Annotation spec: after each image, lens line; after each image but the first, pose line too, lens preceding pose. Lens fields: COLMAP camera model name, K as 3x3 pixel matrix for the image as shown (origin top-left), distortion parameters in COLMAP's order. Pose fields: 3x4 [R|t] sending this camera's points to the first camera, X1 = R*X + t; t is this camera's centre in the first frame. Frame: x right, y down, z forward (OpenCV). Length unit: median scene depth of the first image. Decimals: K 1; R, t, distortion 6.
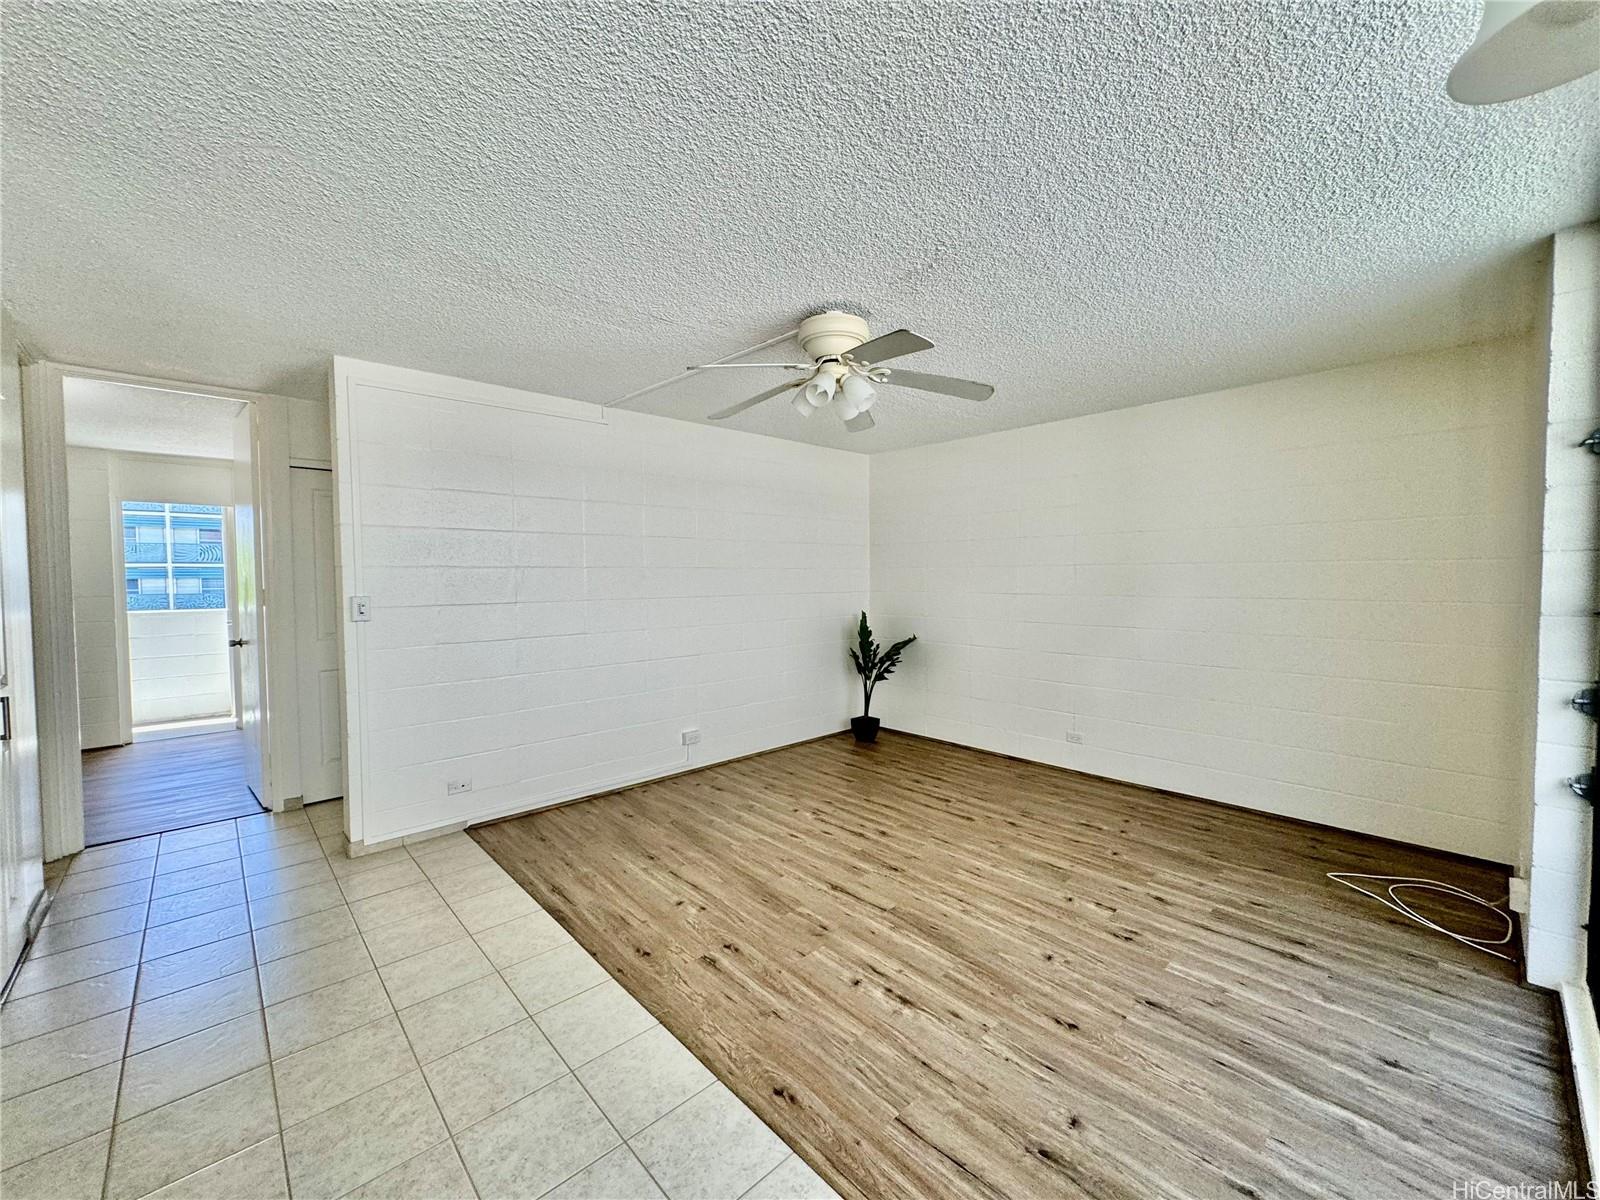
lens RADIAL K [[638.5, 0, 796.5], [0, 638.5, 597.2], [0, 0, 1]] dist [-0.001104, 0.000298]
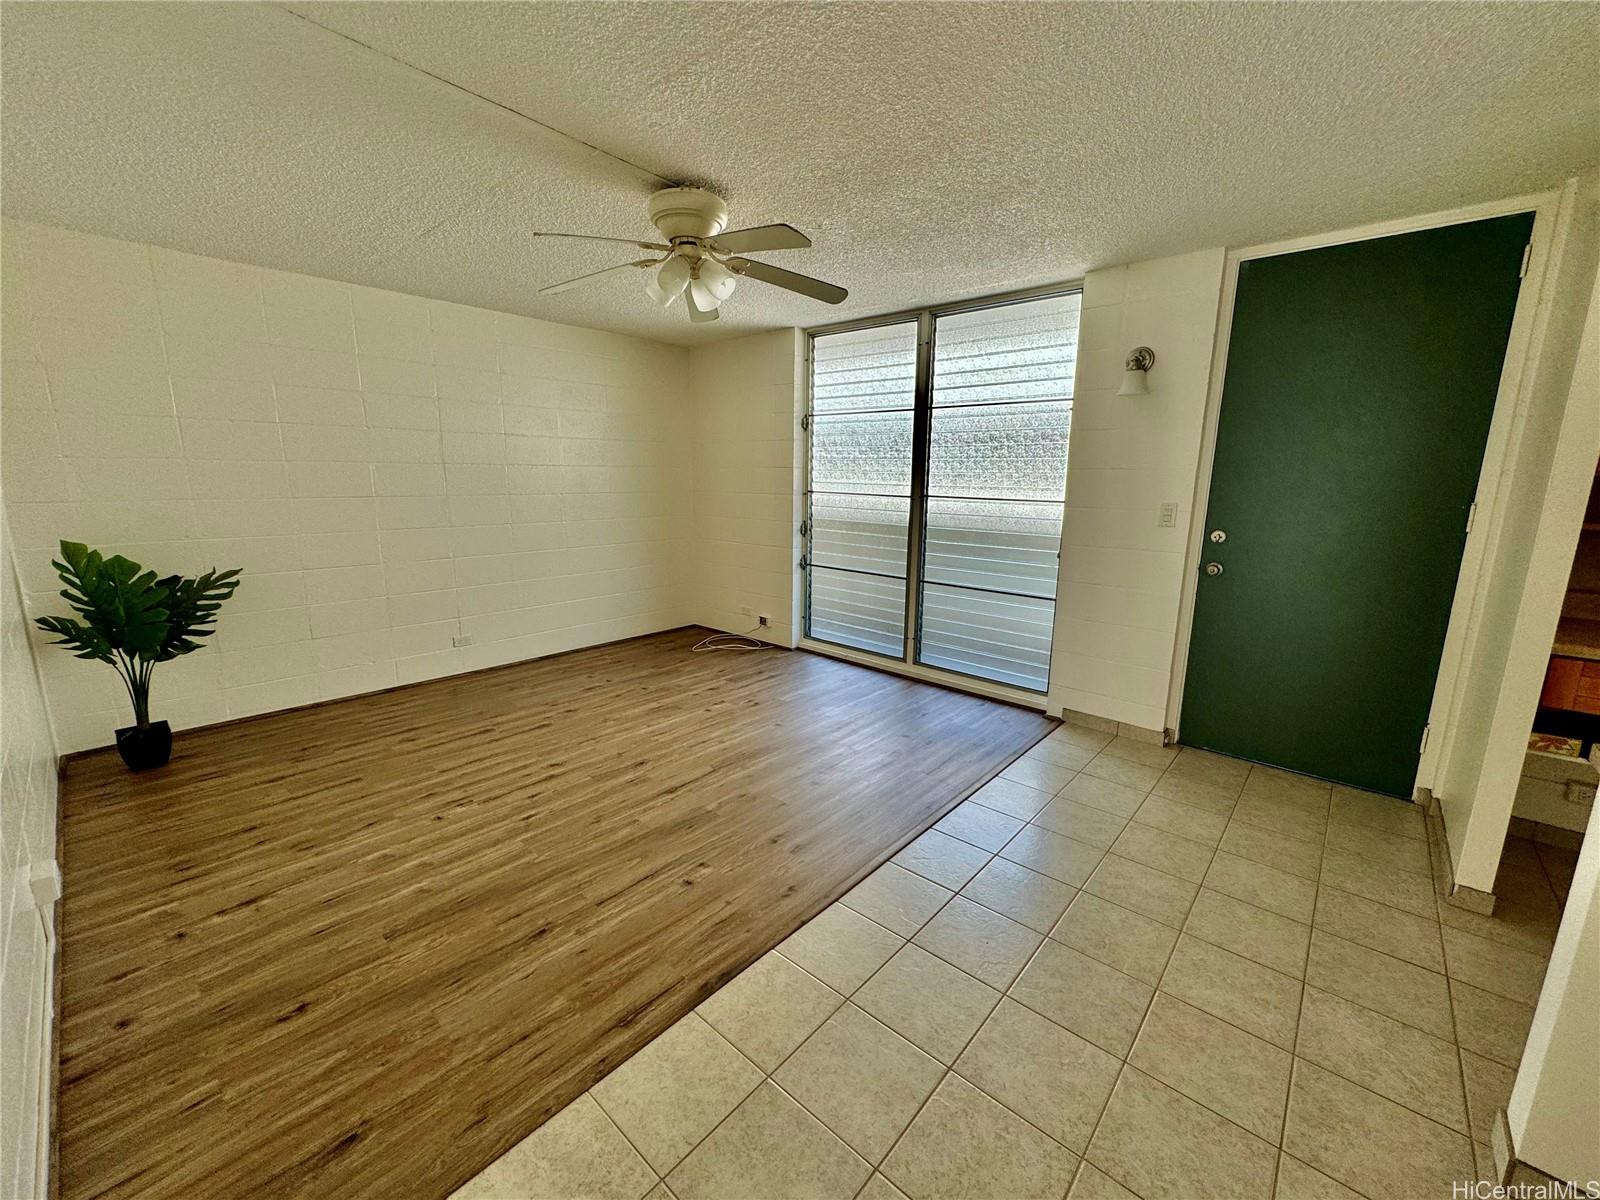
lens RADIAL K [[638.5, 0, 799.8], [0, 638.5, 595.0], [0, 0, 1]] dist [-0.001104, 0.000298]
pose [[-0.093445, -0.179876, 0.979241, -0.704444], [0.023449, 0.982874, 0.182781, -0.024201], [-0.995348, 0.040042, -0.087627, 0.688276]]
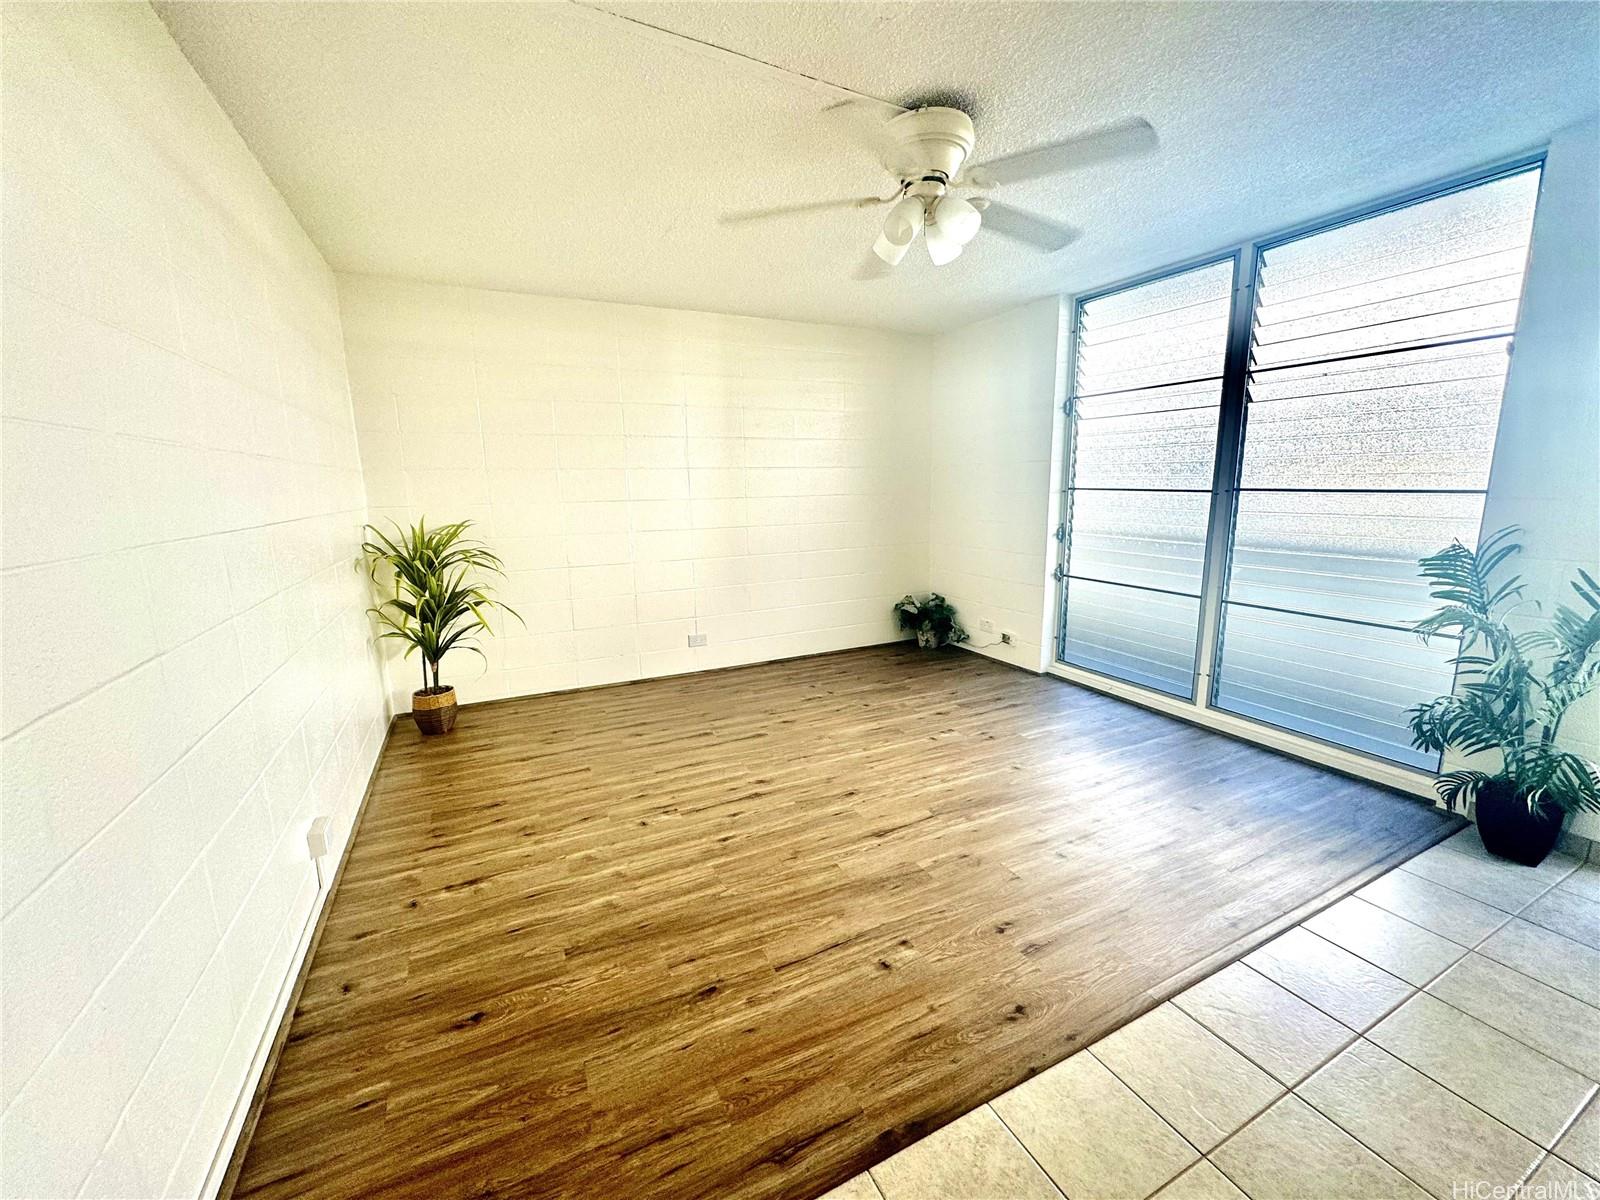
lens RADIAL K [[638.5, 0, 800.5], [0, 638.5, 599.2], [0, 0, 1]] dist [-0.001104, 0.000298]
pose [[0.282919, -0.170398, 0.943886, -0.578022], [0.046362, 0.985372, 0.163991, -0.005471], [-0.958023, -0.002636, 0.286681, 0.673800]]
